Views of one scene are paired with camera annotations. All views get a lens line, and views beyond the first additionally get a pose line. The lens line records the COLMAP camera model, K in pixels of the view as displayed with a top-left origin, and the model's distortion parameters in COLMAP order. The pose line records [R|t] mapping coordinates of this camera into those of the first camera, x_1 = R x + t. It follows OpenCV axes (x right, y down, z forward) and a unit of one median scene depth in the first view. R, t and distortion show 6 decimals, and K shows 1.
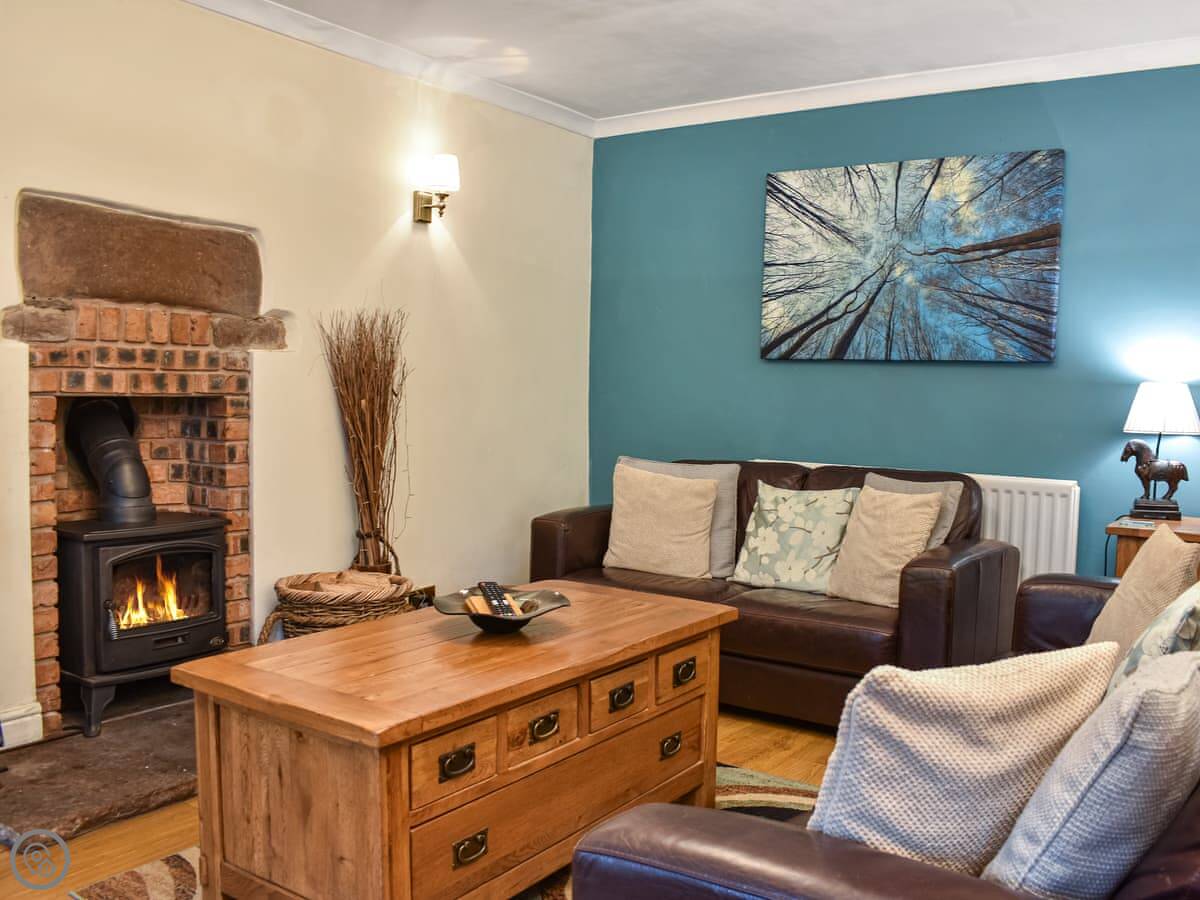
lens RADIAL K [[1071.8, 0, 616.2], [0, 1071.8, 448.5], [0, 0, 1]] dist [-0.079342, -0.005272]
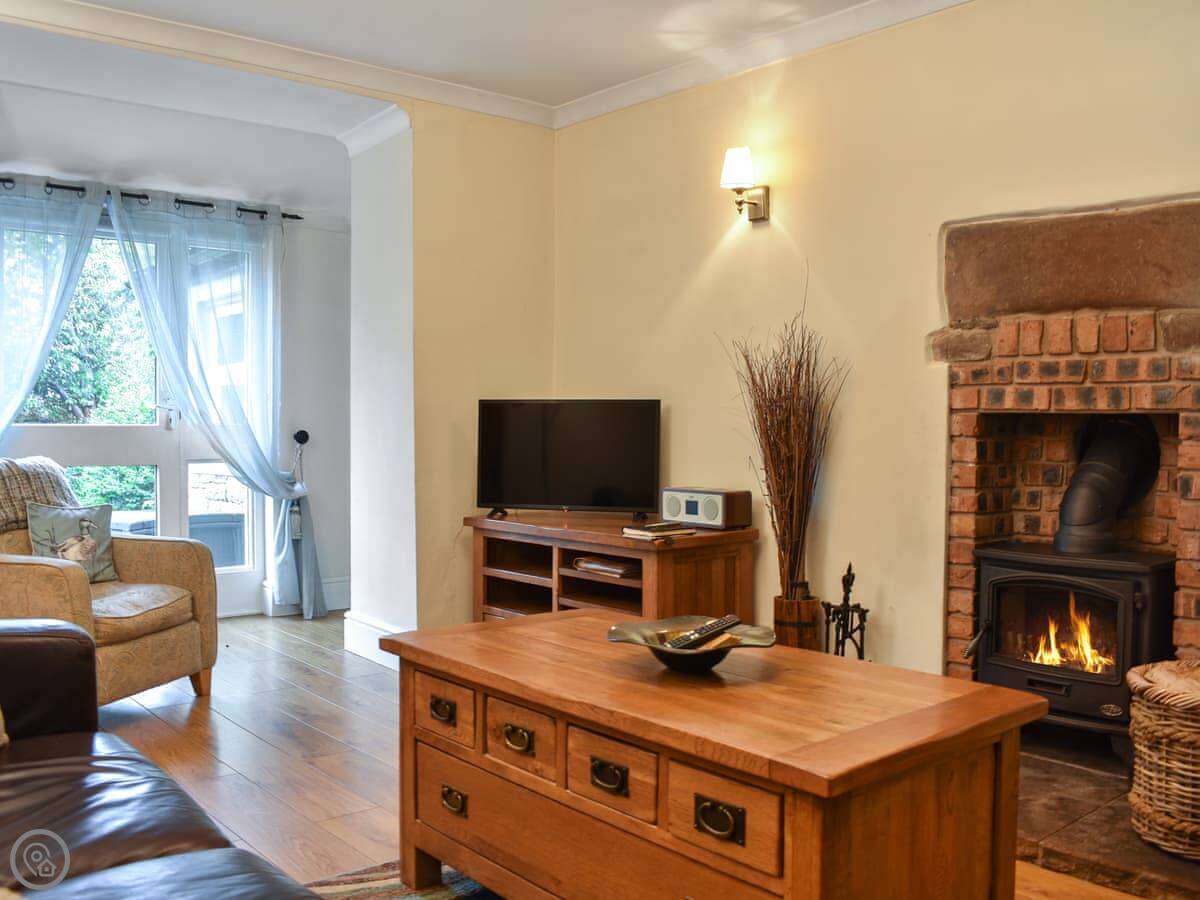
lens RADIAL K [[1071.8, 0, 616.2], [0, 1071.8, 448.5], [0, 0, 1]] dist [-0.079342, -0.005272]
pose [[-0.257467, -0.001209, -0.966286, 0.548451], [-0.070978, 0.997321, 0.017664, -0.007649], [0.963677, 0.073133, -0.256863, 0.890907]]
